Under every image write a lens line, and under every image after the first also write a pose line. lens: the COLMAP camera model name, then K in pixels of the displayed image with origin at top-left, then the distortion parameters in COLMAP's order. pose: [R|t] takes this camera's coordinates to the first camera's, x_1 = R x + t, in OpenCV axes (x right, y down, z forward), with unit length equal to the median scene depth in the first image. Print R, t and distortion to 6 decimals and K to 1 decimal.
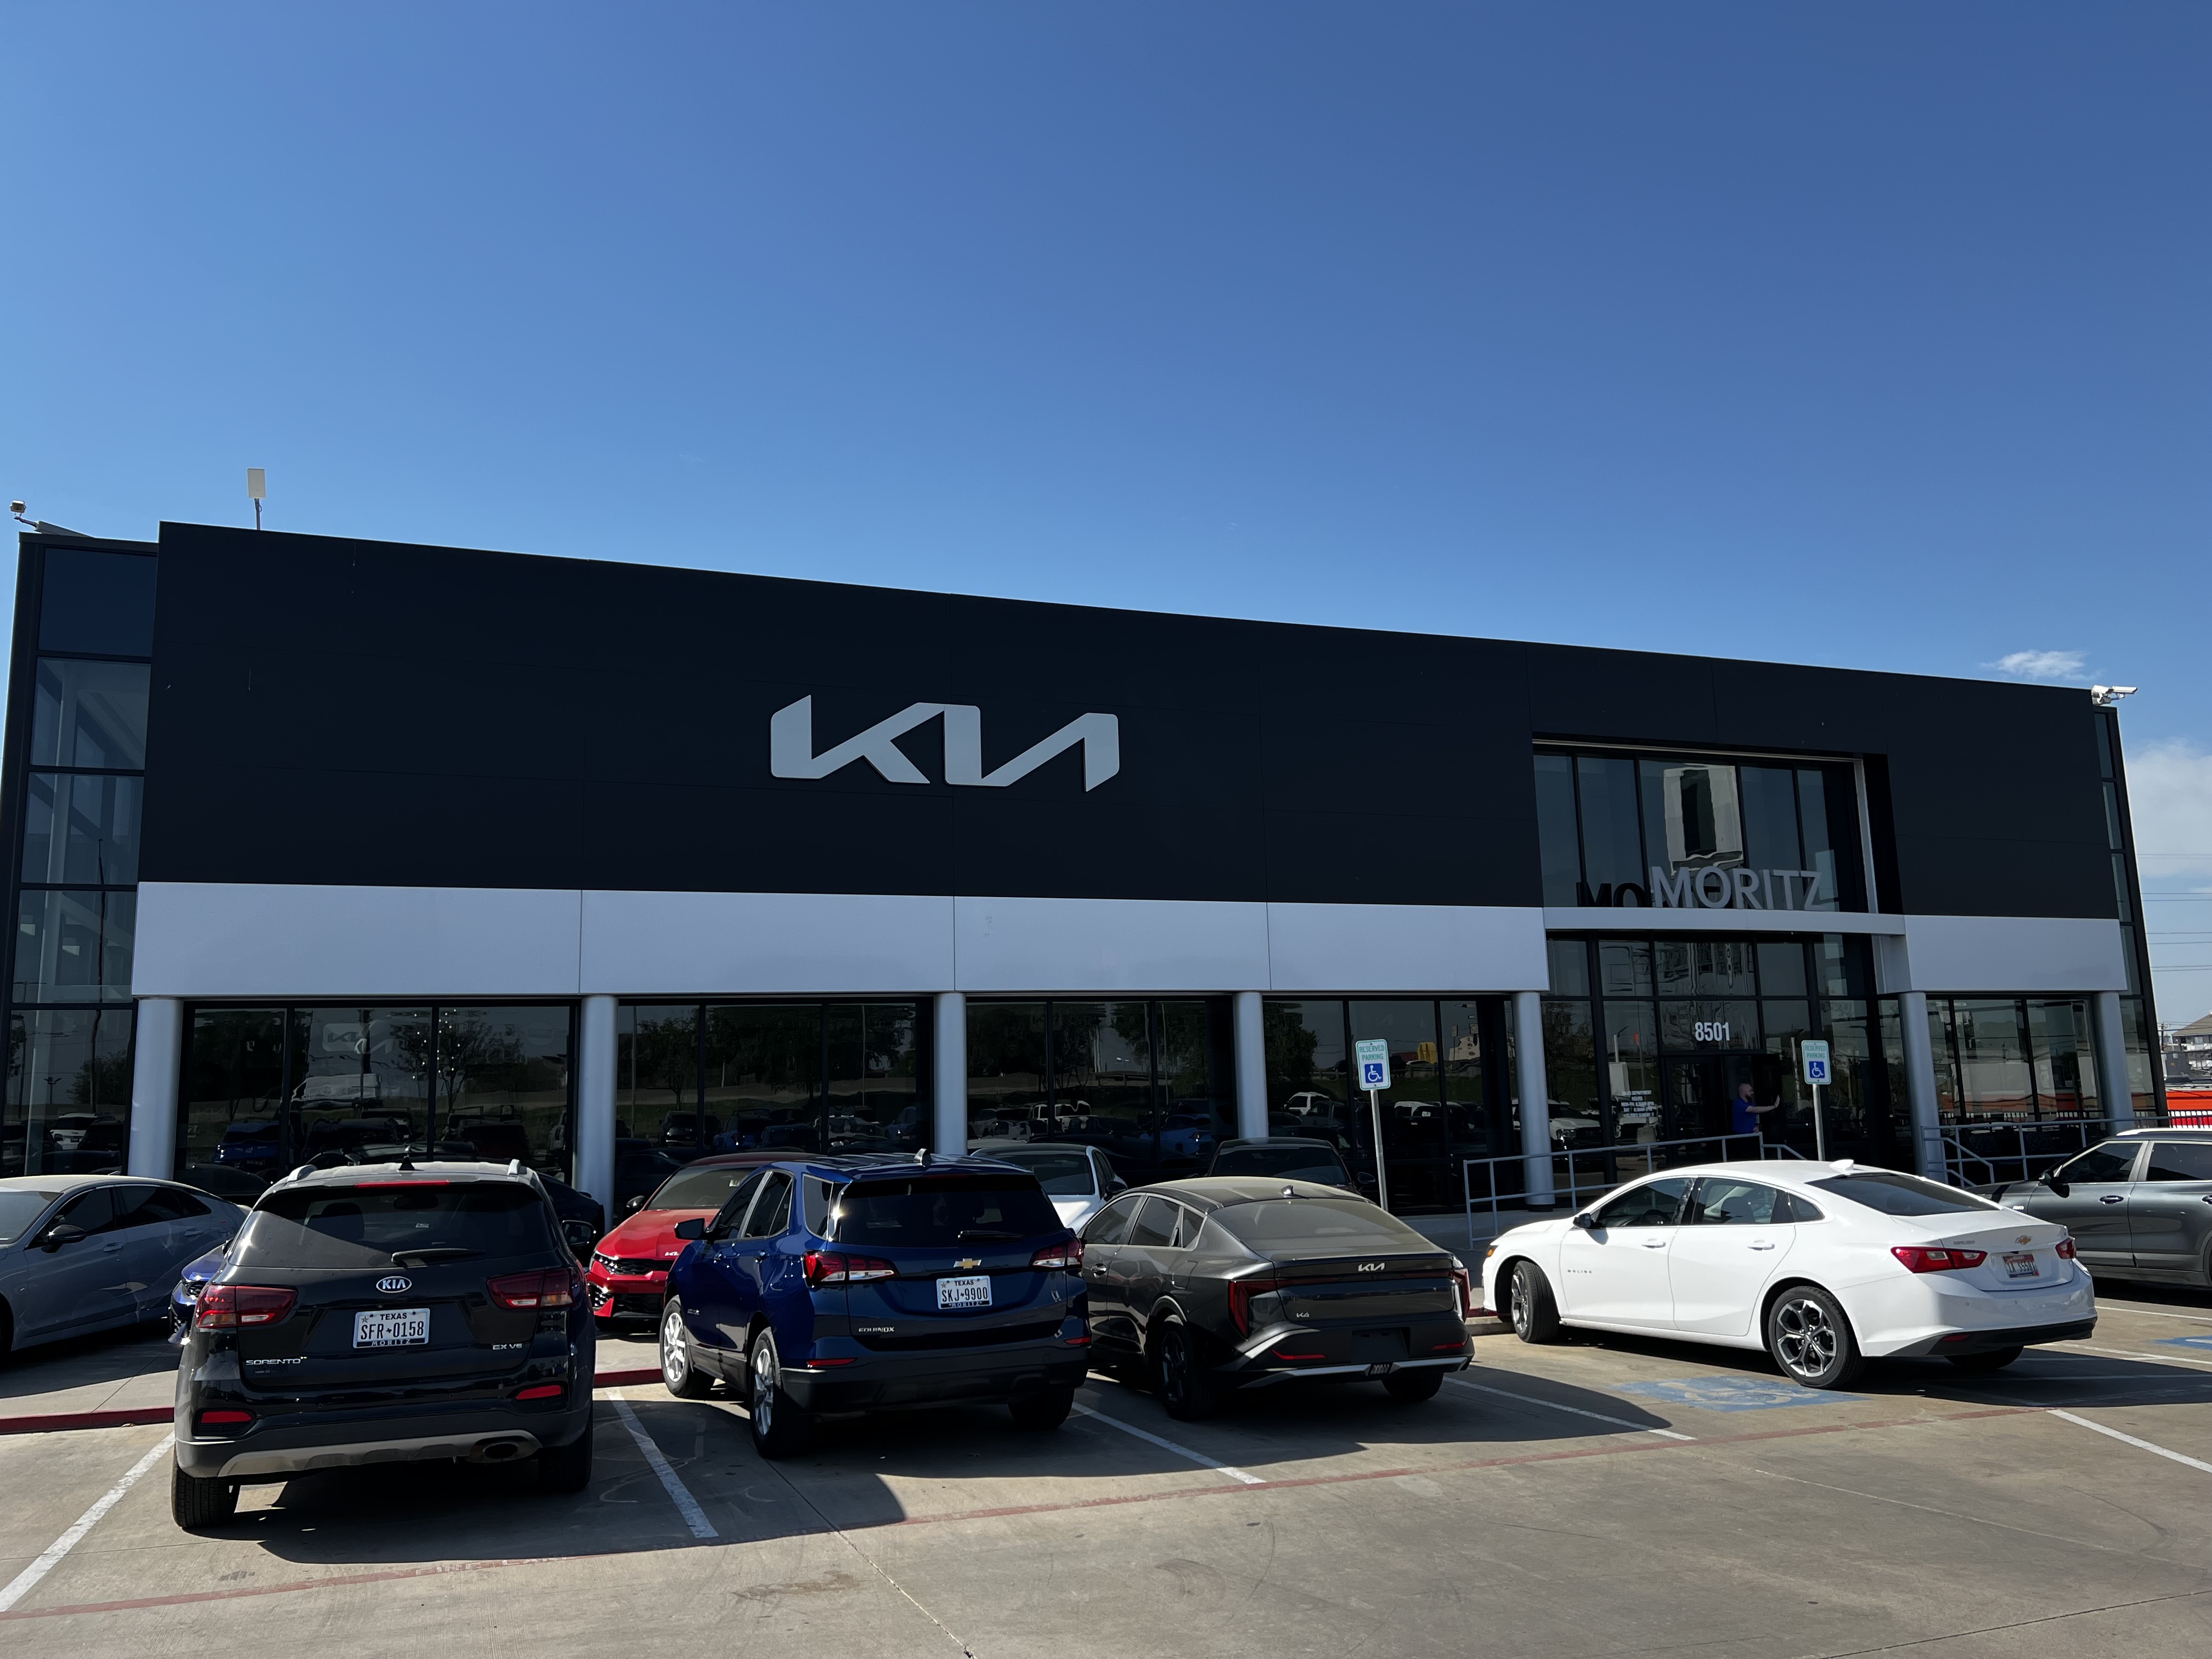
lens RADIAL K [[1671.1, 0, 1109.4], [0, 1671.1, 831.8], [0, 0, 1]] dist [0.037309, -0.002510]
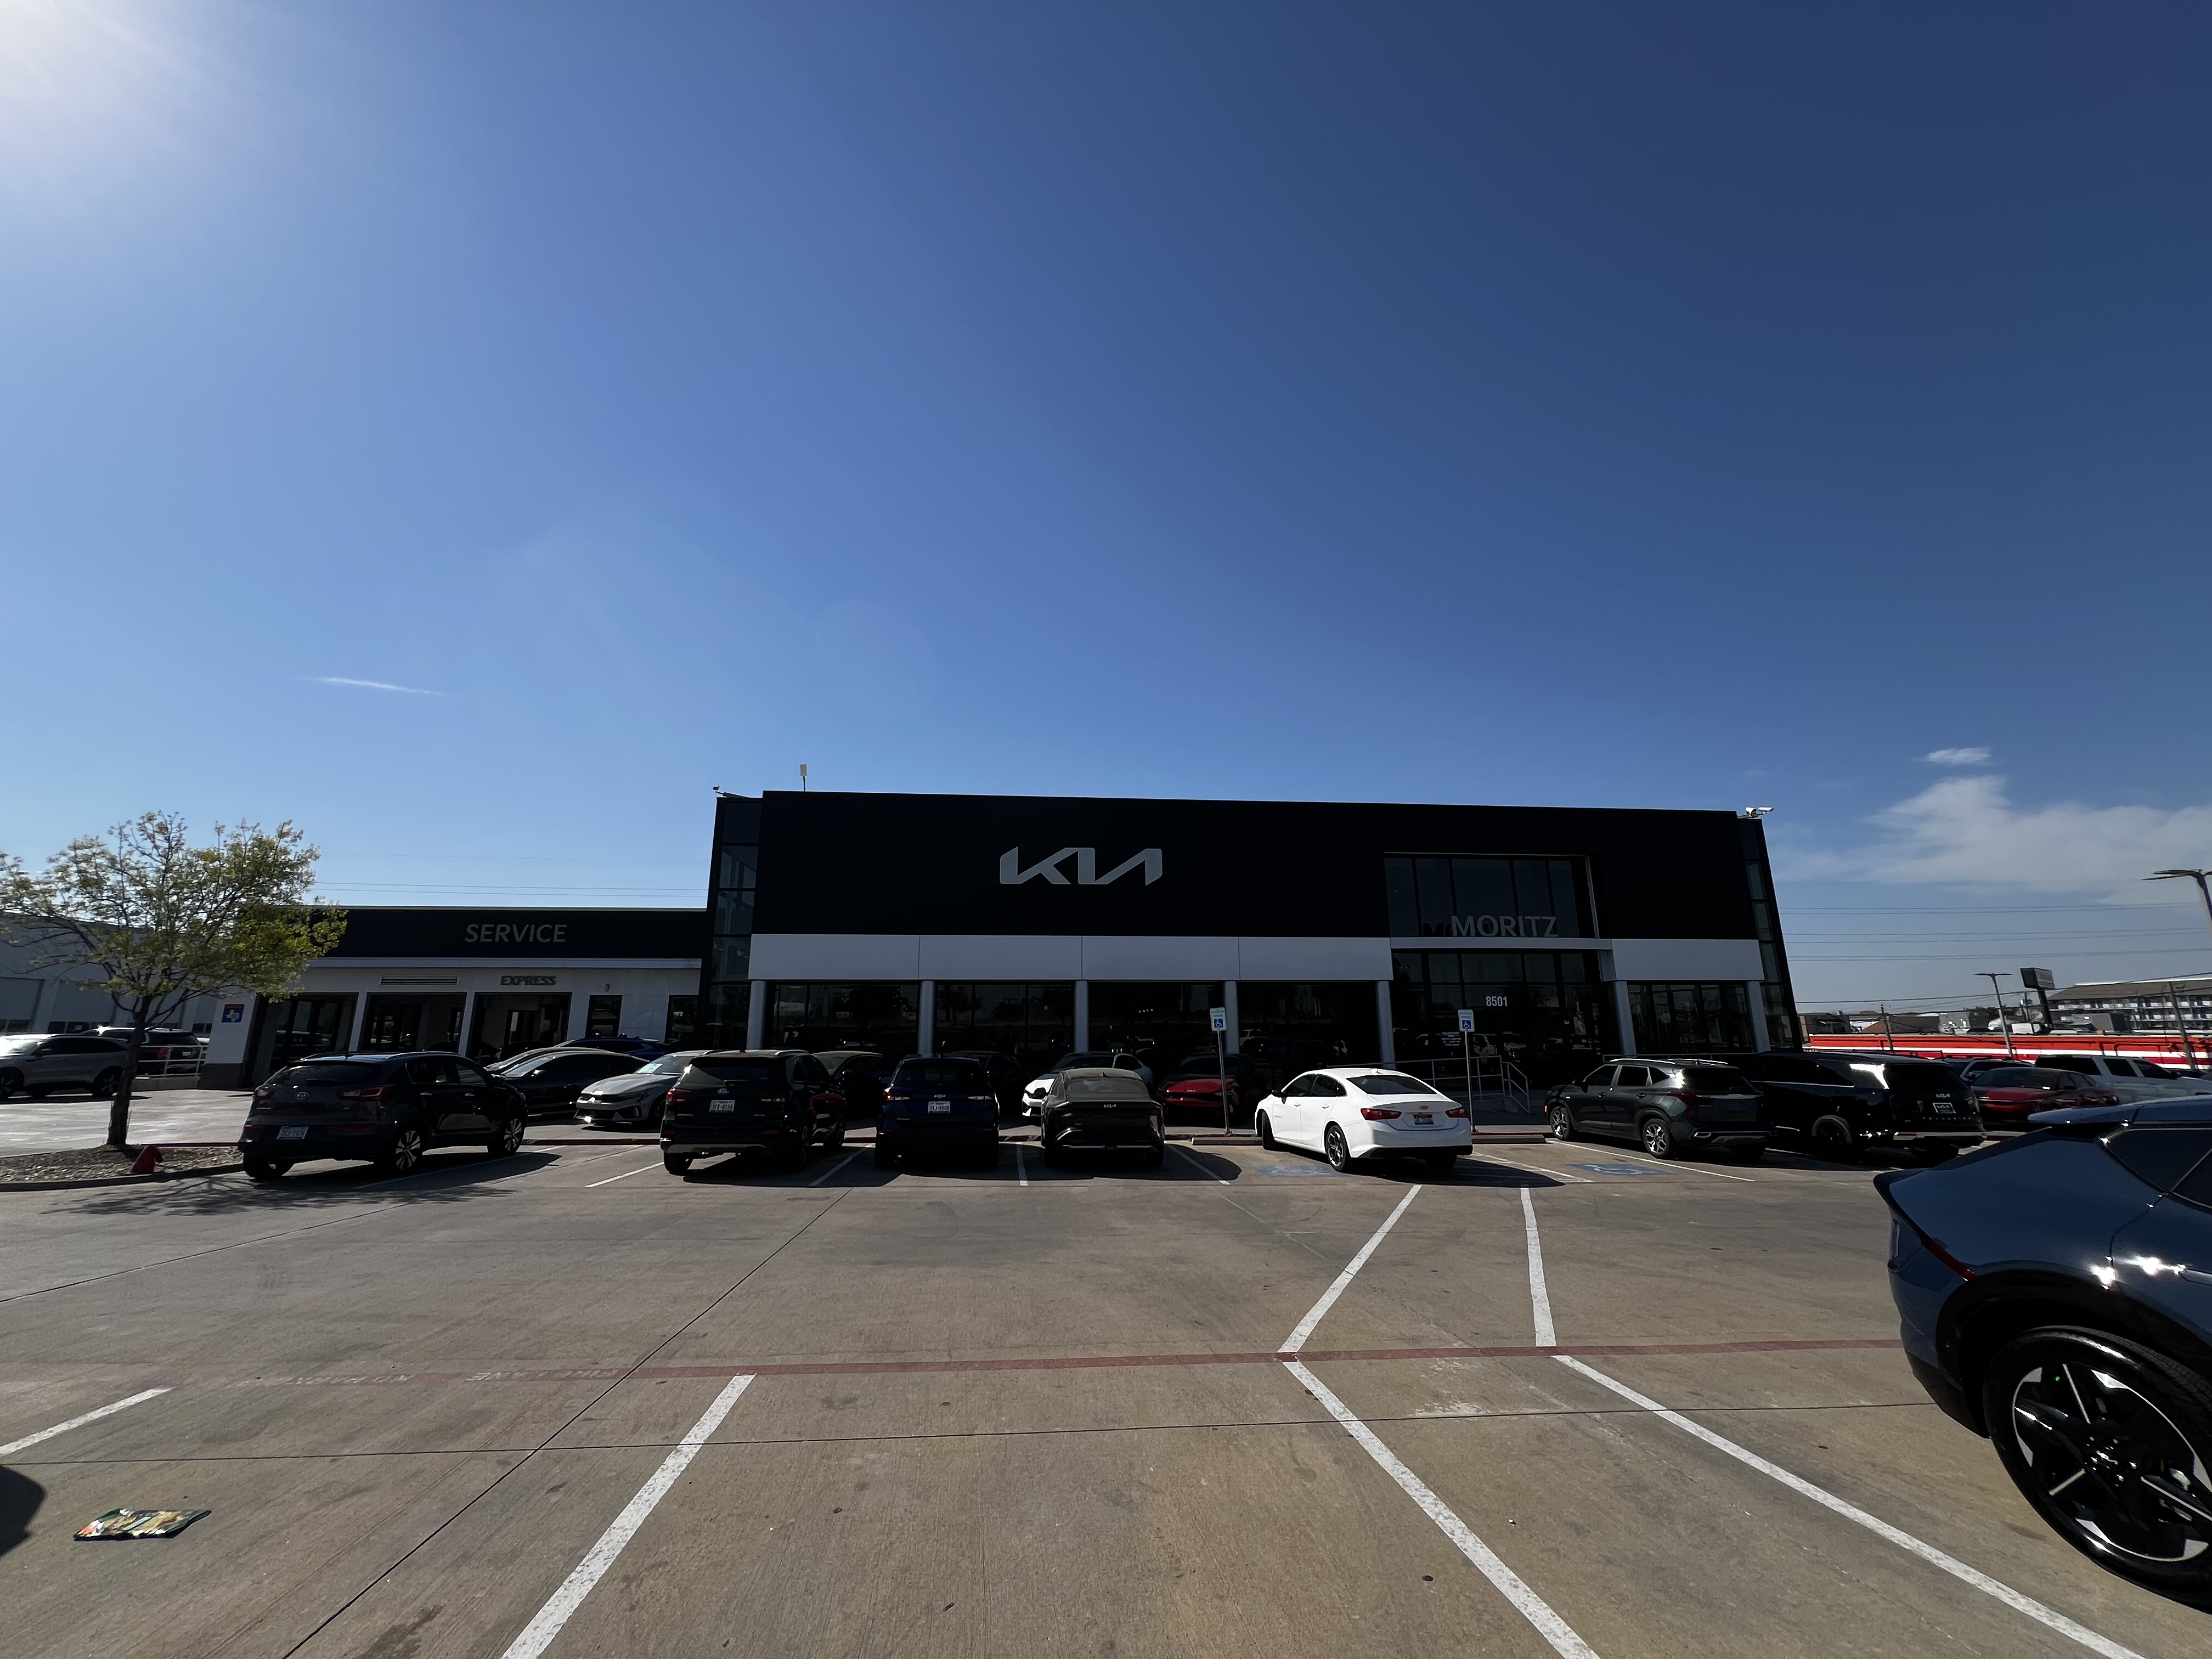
lens RADIAL K [[897.7, 0, 1094.1], [0, 897.7, 831.0], [0, 0, 1]] dist [0.000154, -0.000114]
pose [[0.961068, -0.036102, -0.273944, 0.254074], [0.021439, 0.998182, -0.056334, -0.032367], [0.275480, 0.048267, 0.960094, -0.136081]]
